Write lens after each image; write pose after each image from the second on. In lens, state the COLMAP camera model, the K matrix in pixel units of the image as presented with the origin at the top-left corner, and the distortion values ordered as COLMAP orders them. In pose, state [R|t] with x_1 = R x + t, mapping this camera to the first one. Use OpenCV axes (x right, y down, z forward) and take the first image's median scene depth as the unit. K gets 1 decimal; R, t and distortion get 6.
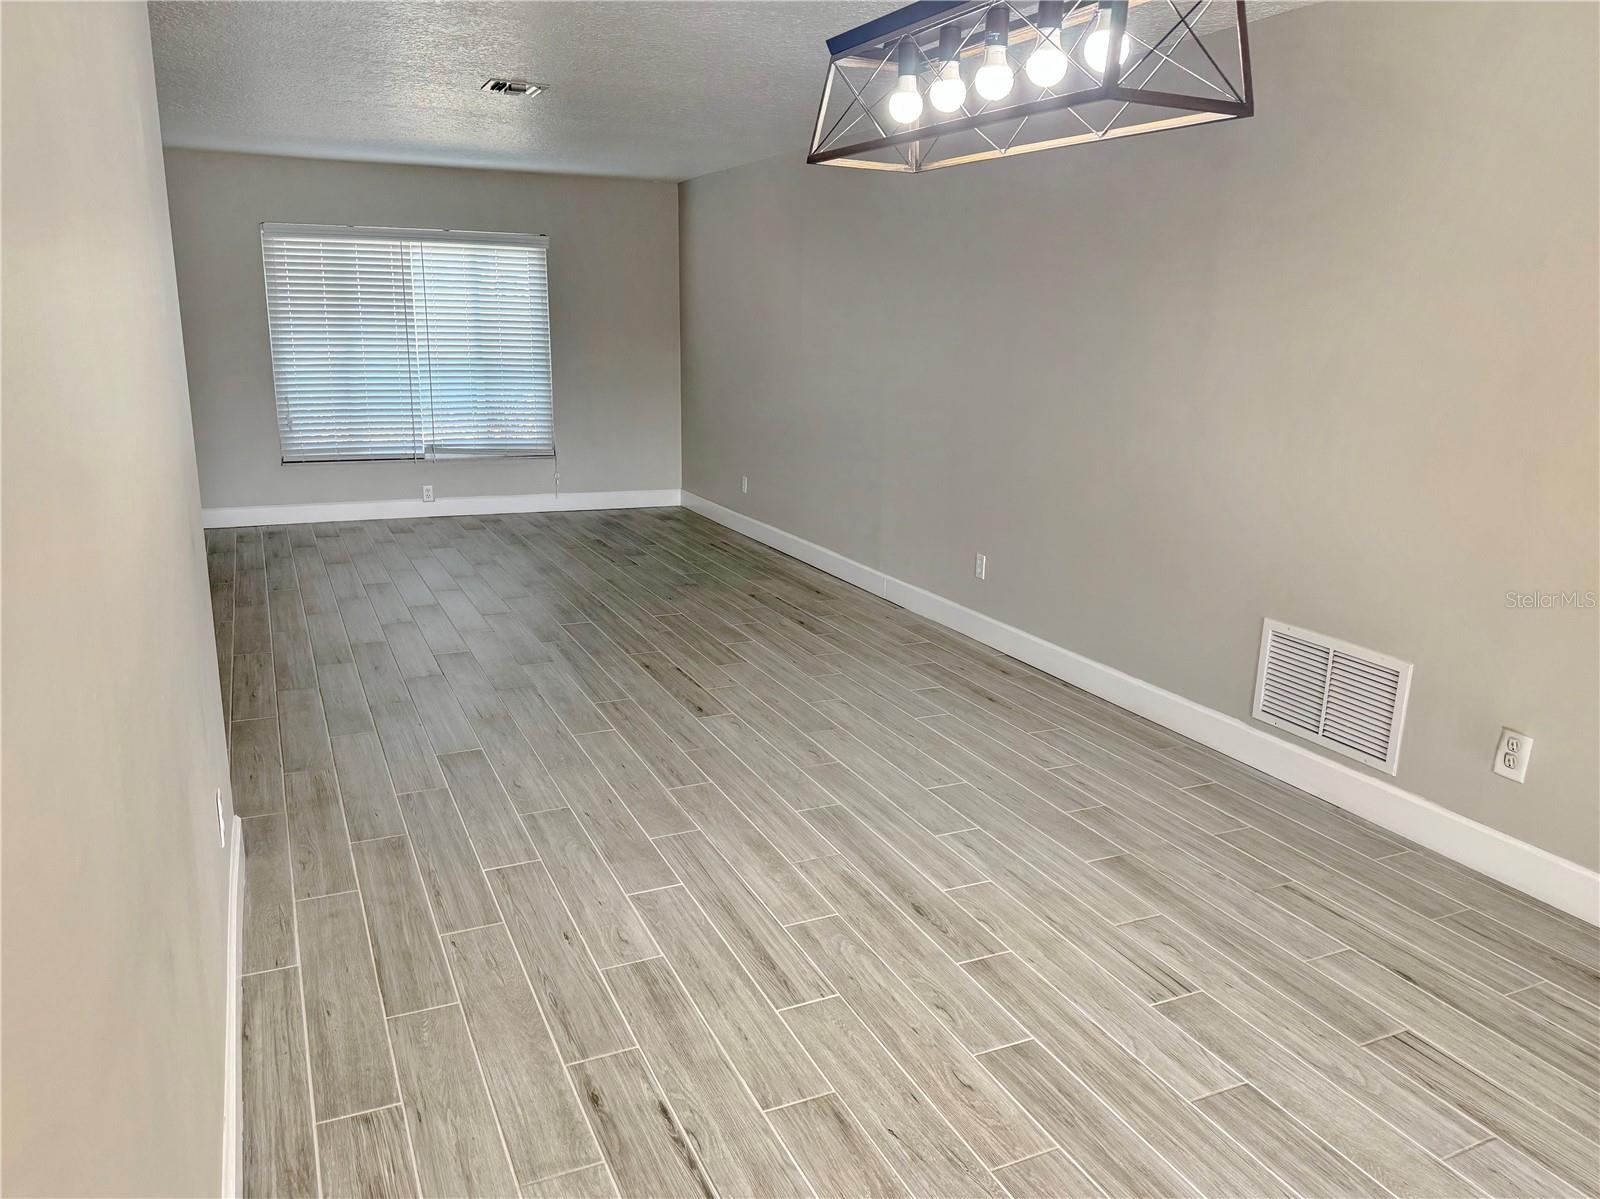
lens RADIAL K [[1114.7, 0, 800.1], [0, 1114.7, 589.1], [0, 0, 1]] dist [0.072029, -0.093886]
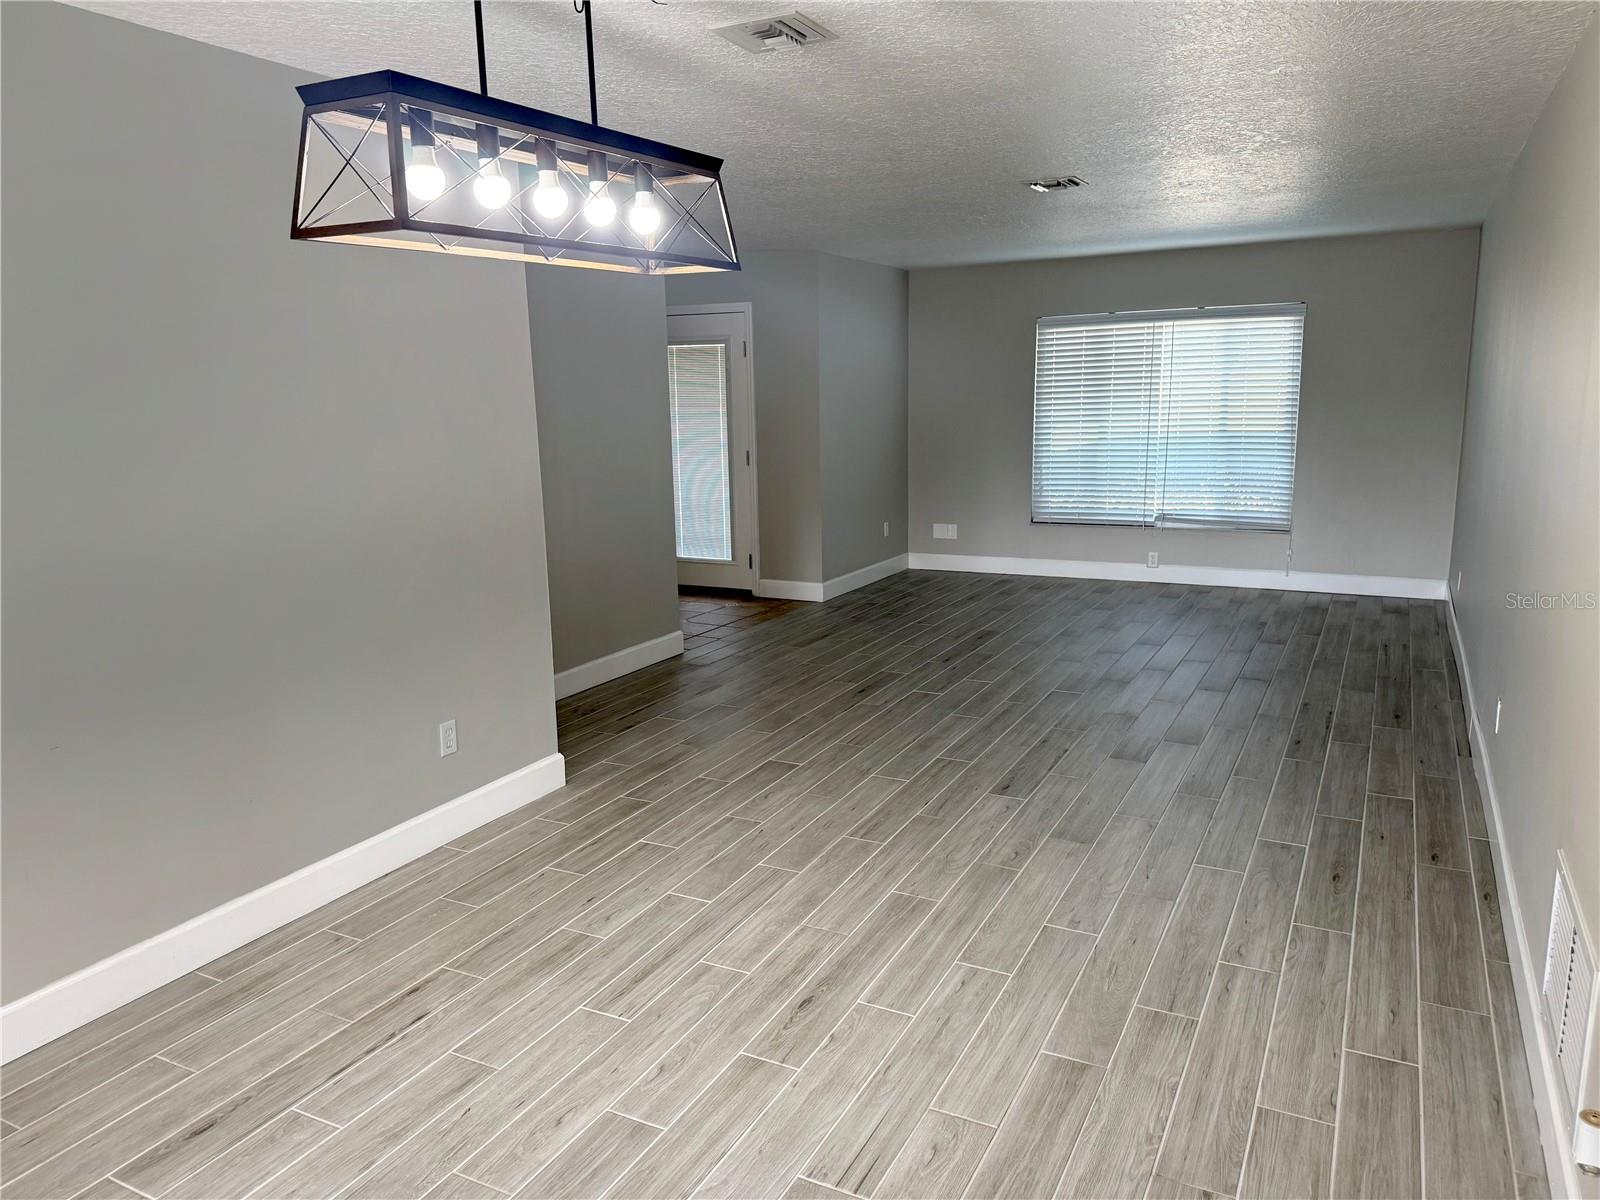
lens RADIAL K [[1114.7, 0, 853.6], [0, 1114.7, 590.0], [0, 0, 1]] dist [0.072029, -0.093886]
pose [[0.626296, 0.109598, -0.771843, 0.614026], [-0.154174, 0.987927, 0.015180, -0.063170], [0.764188, 0.109491, 0.635632, 0.273396]]
